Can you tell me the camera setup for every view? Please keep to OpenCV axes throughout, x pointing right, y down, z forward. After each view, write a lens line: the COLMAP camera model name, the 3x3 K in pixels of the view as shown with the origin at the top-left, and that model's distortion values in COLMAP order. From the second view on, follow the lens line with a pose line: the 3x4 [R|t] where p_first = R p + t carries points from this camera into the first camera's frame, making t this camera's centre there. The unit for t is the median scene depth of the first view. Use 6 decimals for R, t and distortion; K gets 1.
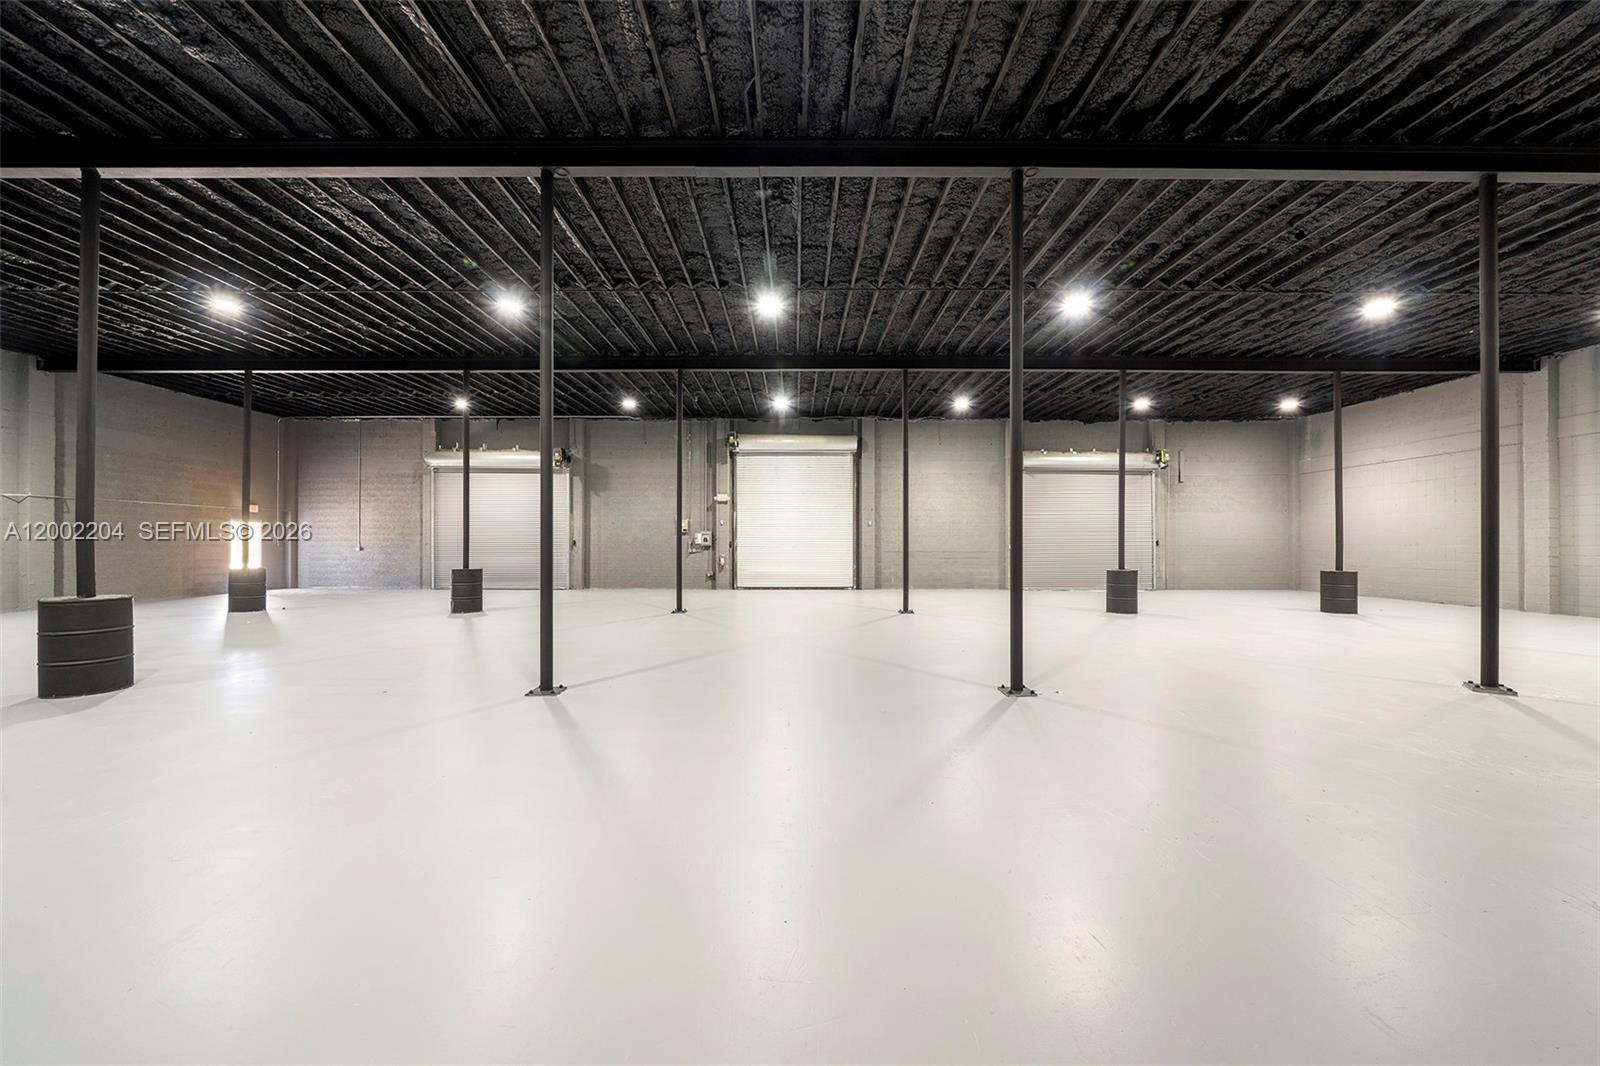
lens RADIAL K [[518.9, 0, 801.9], [0, 518.9, 525.0], [0, 0, 1]] dist [-0.015887, -0.000039]
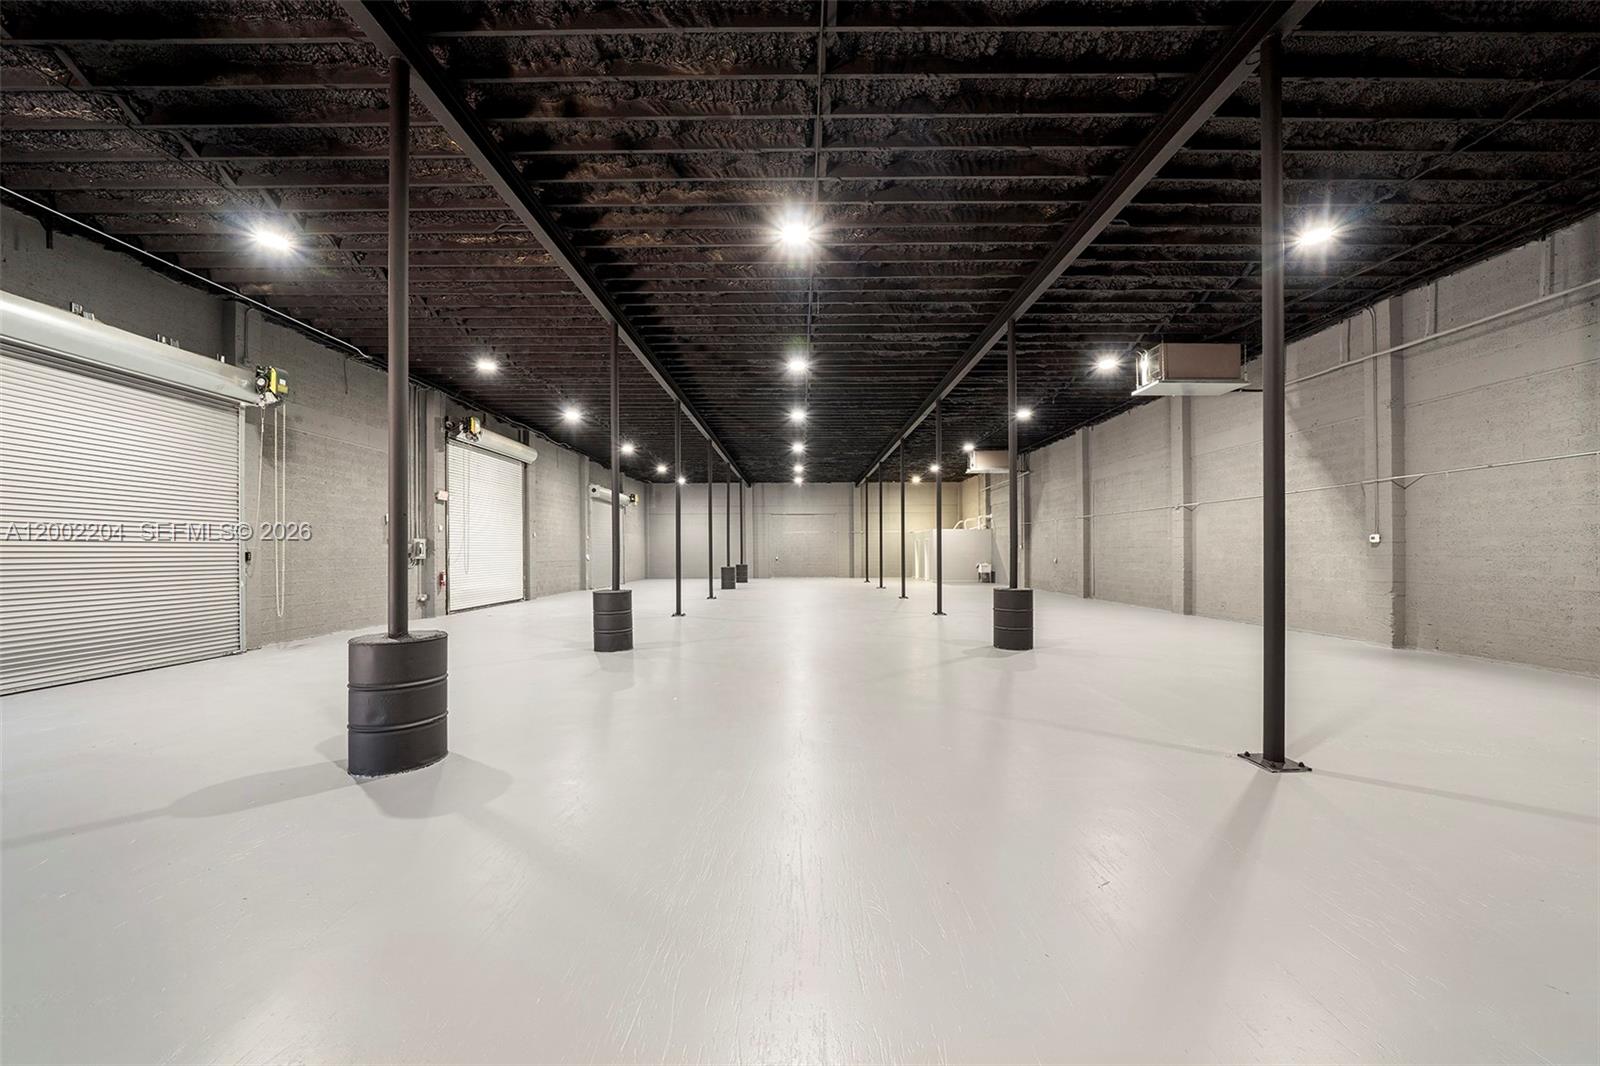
lens RADIAL K [[551.3, 0, 798.6], [0, 551.3, 562.5], [0, 0, 1]] dist [0.000433, -0.000031]
pose [[0.020206, -0.019592, 0.999604, -0.961741], [-0.028462, 0.999392, 0.020163, 0.013382], [-0.999391, -0.028858, 0.019636, 0.461318]]
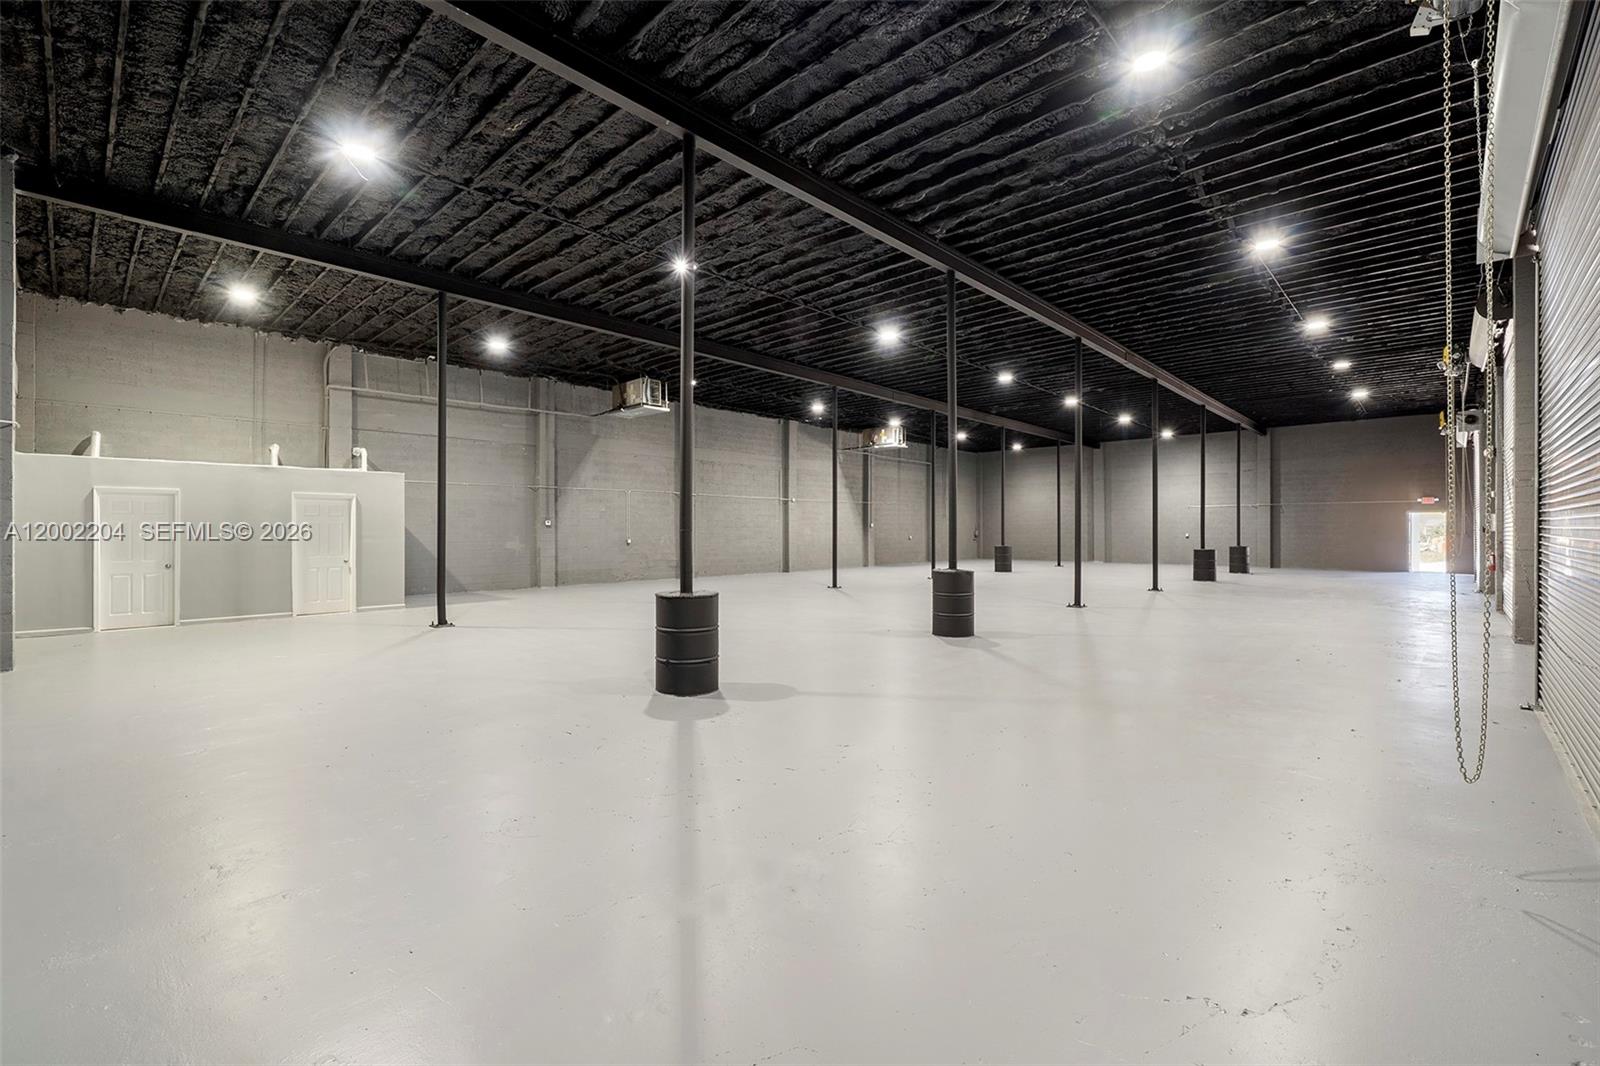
lens RADIAL K [[650.1, 0, 800.0], [0, 650.1, 533.0], [0, 0, 1]] dist [-0.000679, -0.000079]
pose [[0.698237, -0.005217, 0.715847, -0.909830], [-0.021125, 0.999388, 0.027889, -0.001401], [-0.715555, -0.034595, 0.697700, -0.004687]]
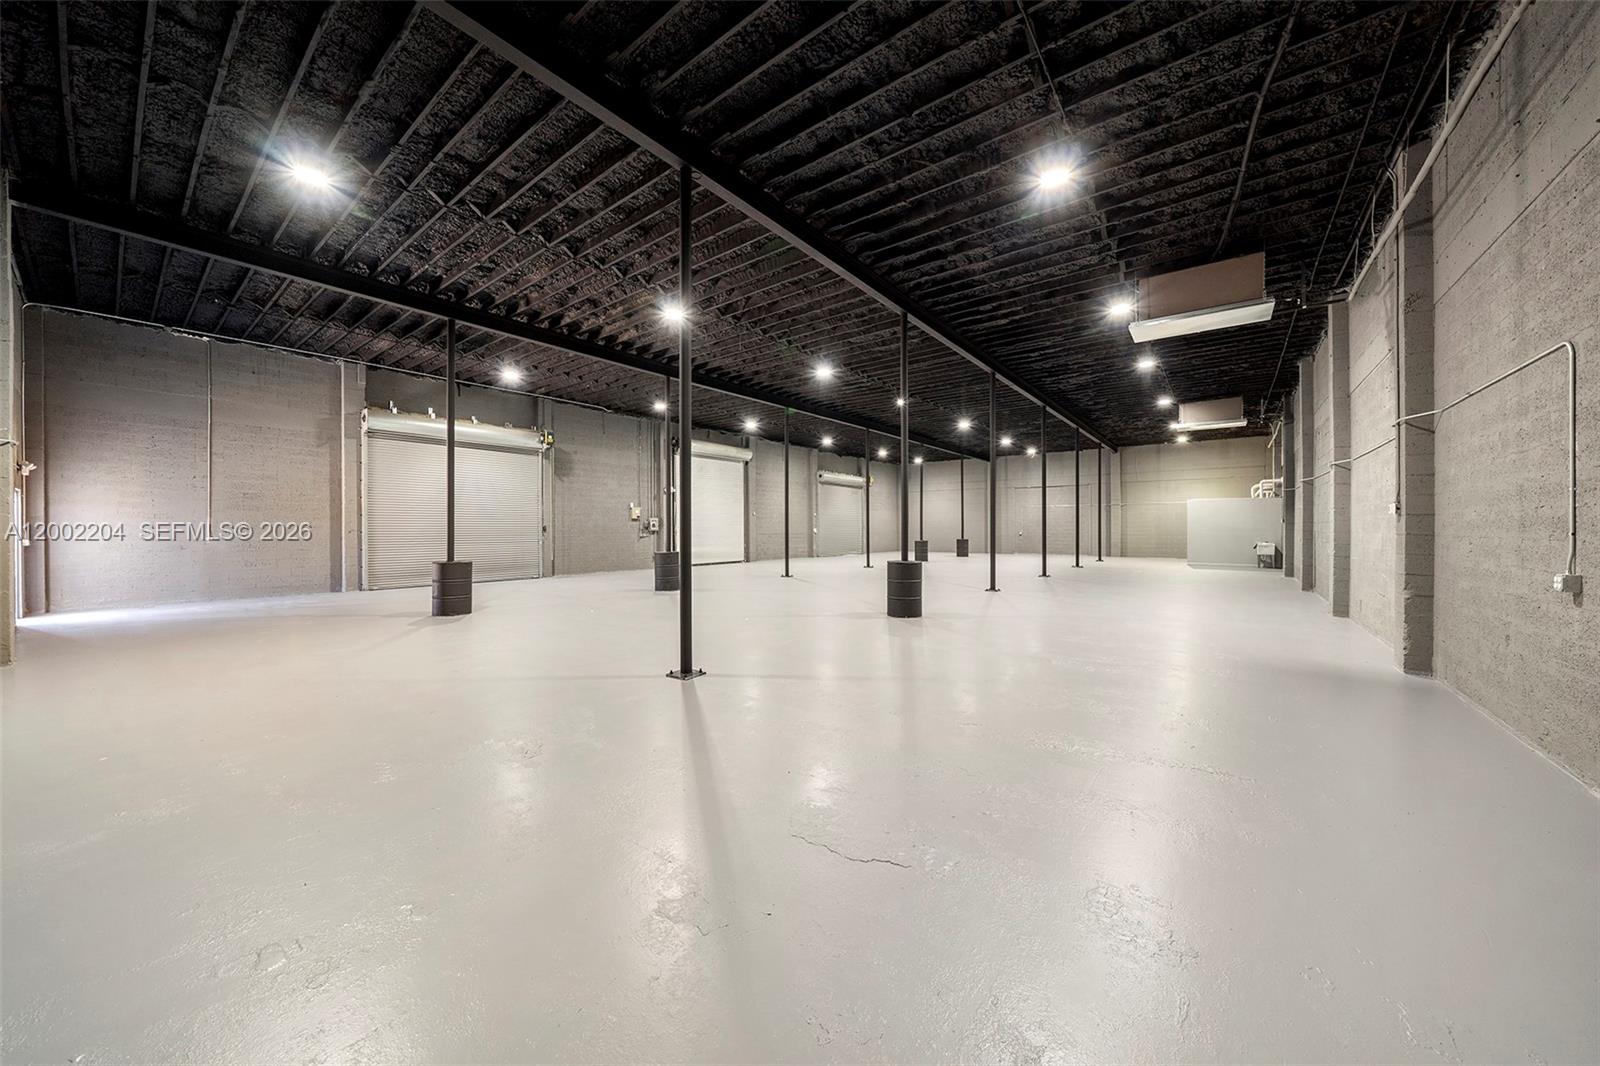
lens RADIAL K [[547.4, 0, 800.0], [0, 547.4, 533.0], [0, 0, 1]] dist [0.014807, 0.000004]
pose [[0.627317, -0.009177, 0.778710, -0.935838], [-0.024420, 0.999207, 0.031448, -0.001603], [-0.778381, -0.038744, 0.626595, -0.004467]]
